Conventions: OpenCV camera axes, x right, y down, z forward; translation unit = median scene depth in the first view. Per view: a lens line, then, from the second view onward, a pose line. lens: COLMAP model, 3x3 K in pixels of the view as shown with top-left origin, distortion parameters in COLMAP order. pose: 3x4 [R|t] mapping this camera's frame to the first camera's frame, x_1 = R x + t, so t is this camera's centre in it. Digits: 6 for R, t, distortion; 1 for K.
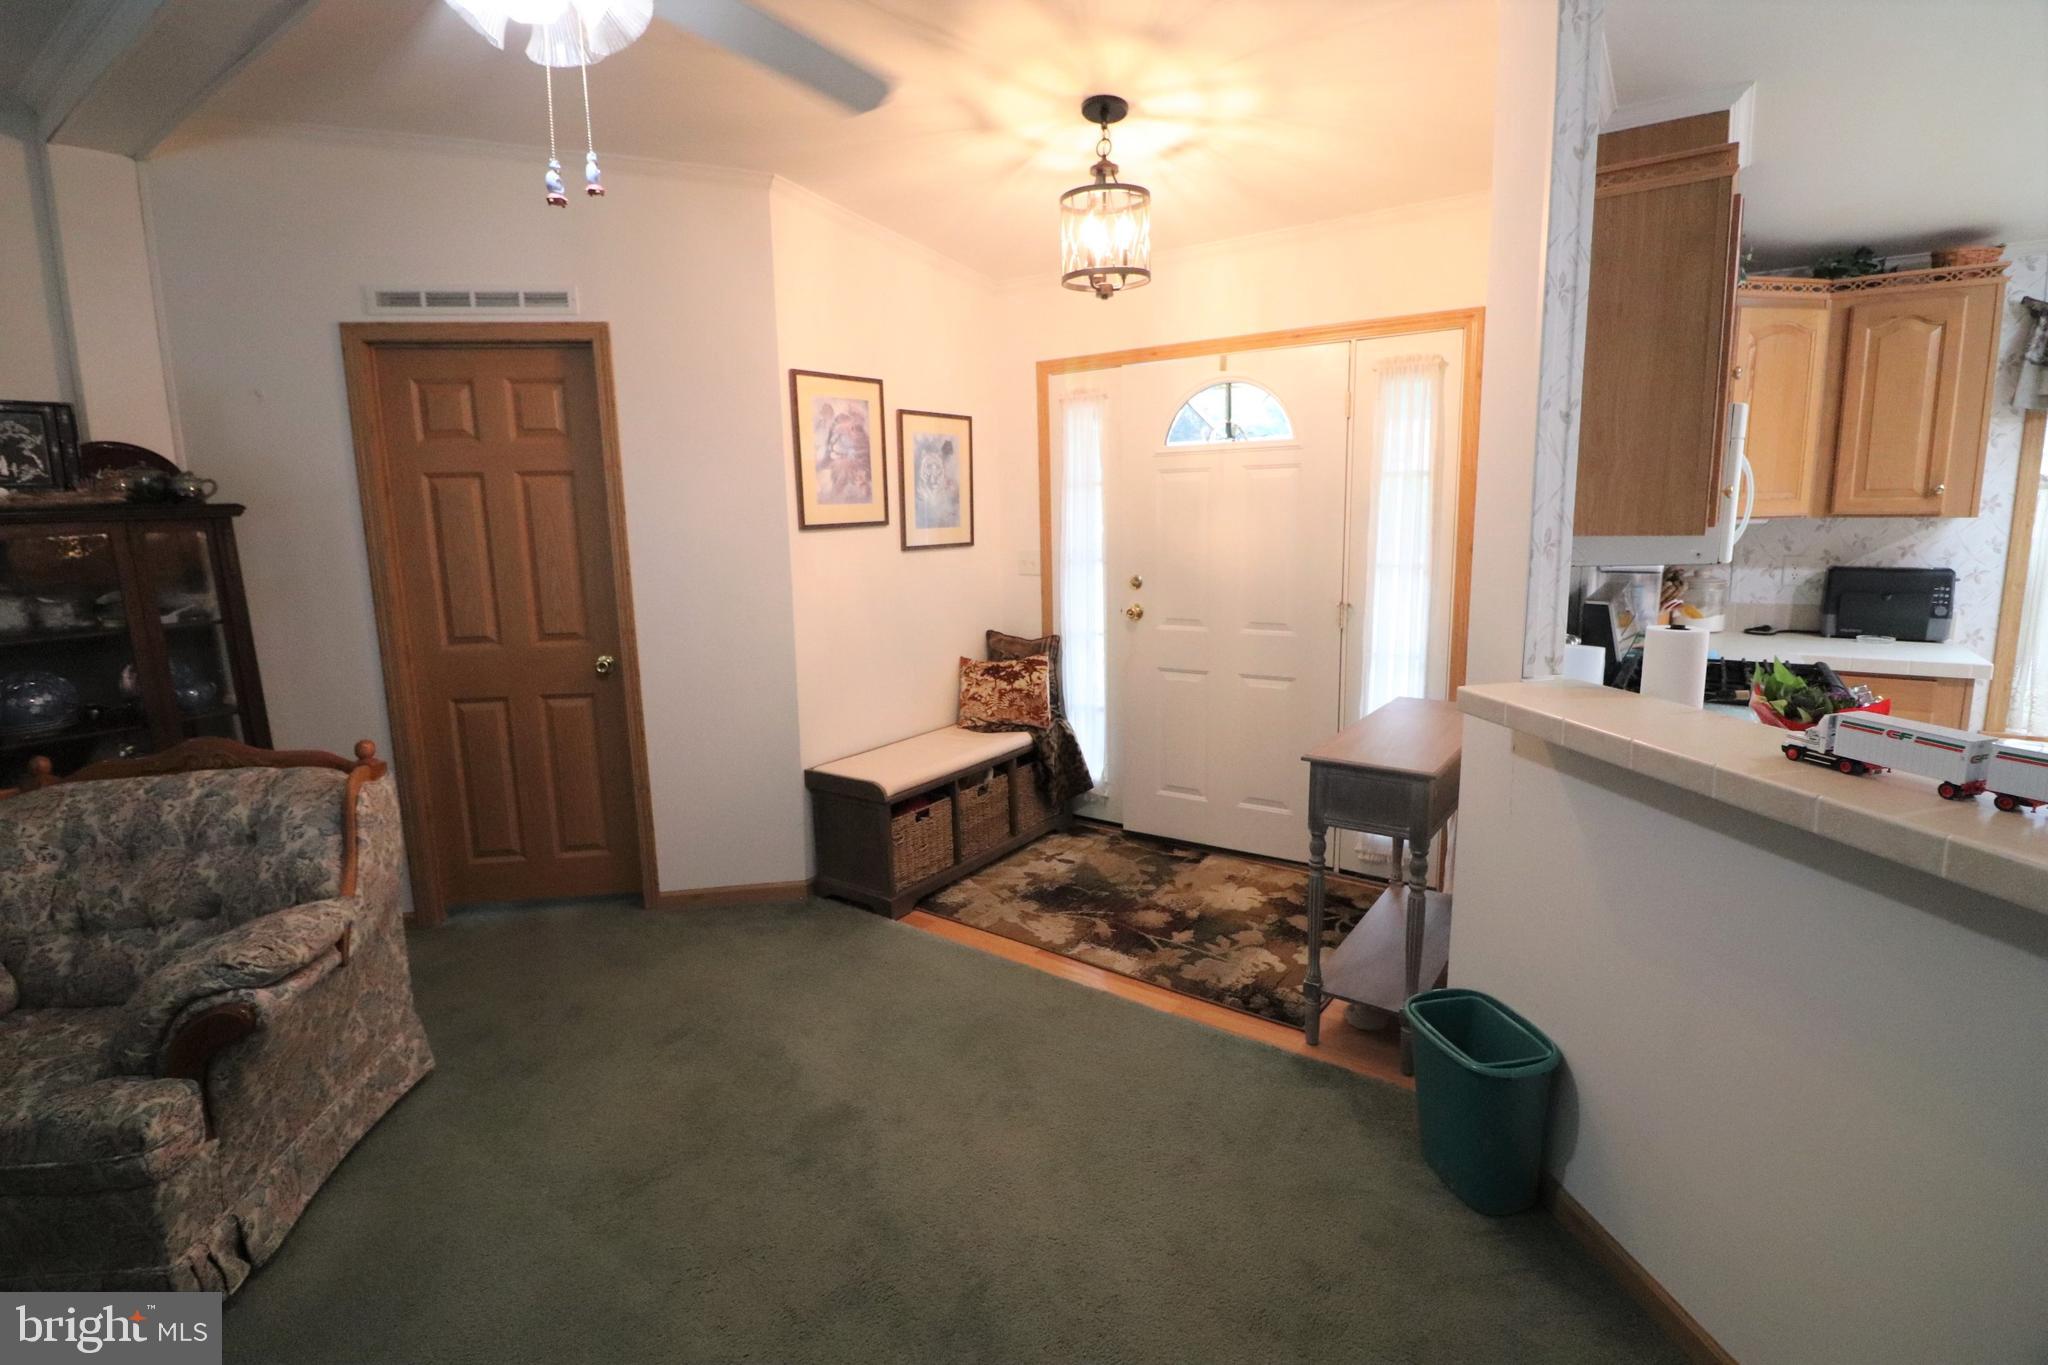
lens RADIAL K [[947.0, 0, 1016.1], [0, 947.0, 661.4], [0, 0, 1]] dist [-0.005900, -0.011442]
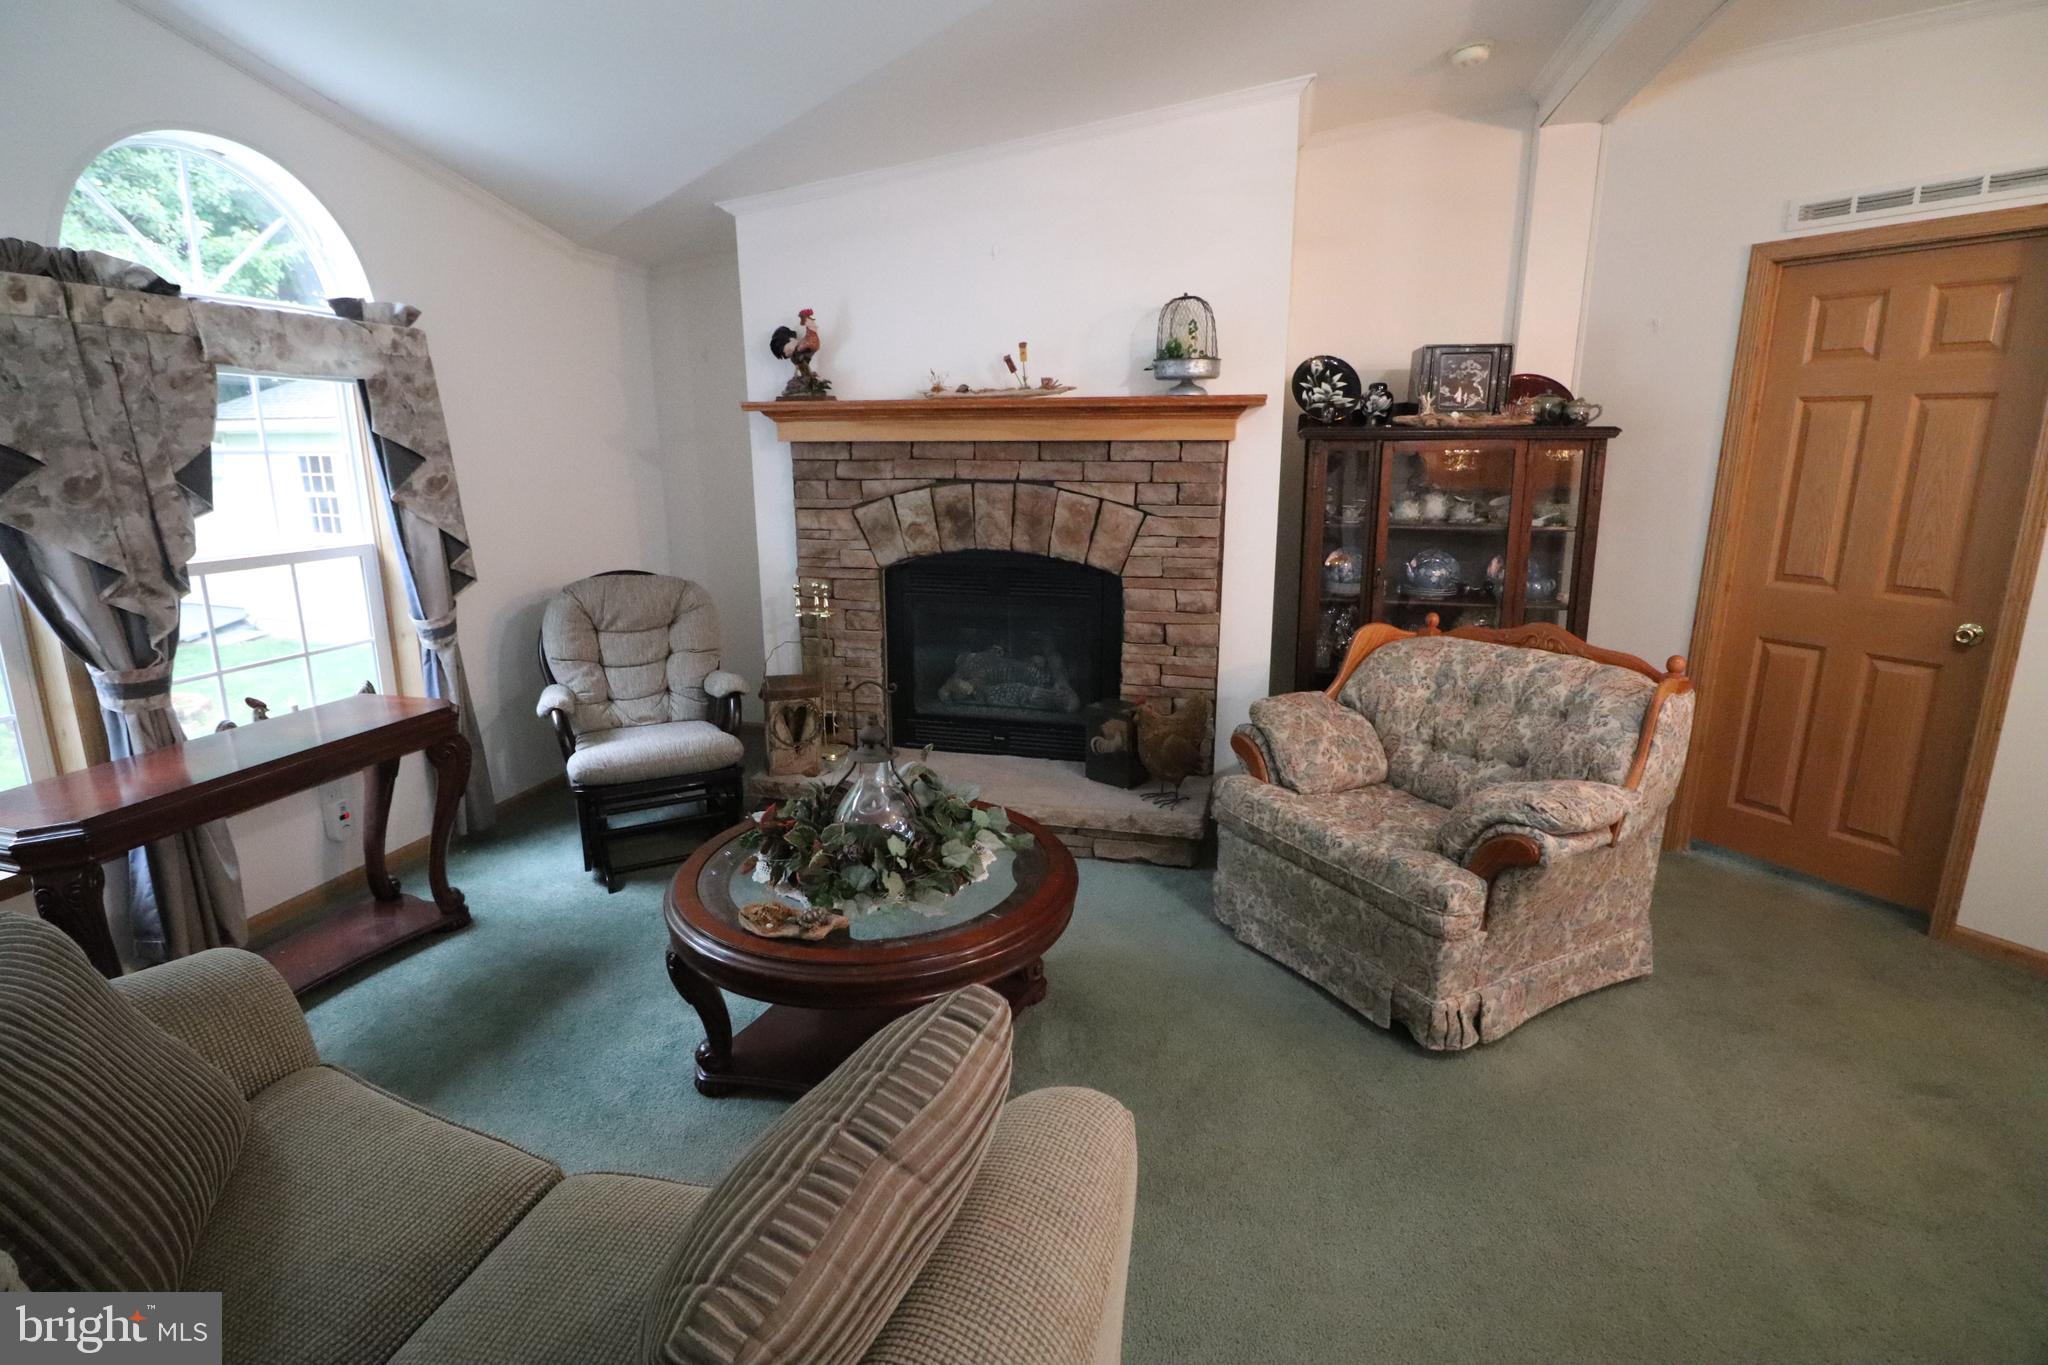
lens RADIAL K [[947.0, 0, 1016.1], [0, 947.0, 661.4], [0, 0, 1]] dist [-0.005900, -0.011442]
pose [[0.363978, 0.226879, -0.903353, -0.010344], [-0.158611, 0.970811, 0.179913, 0.019814], [0.917803, 0.077798, 0.389339, -0.097838]]
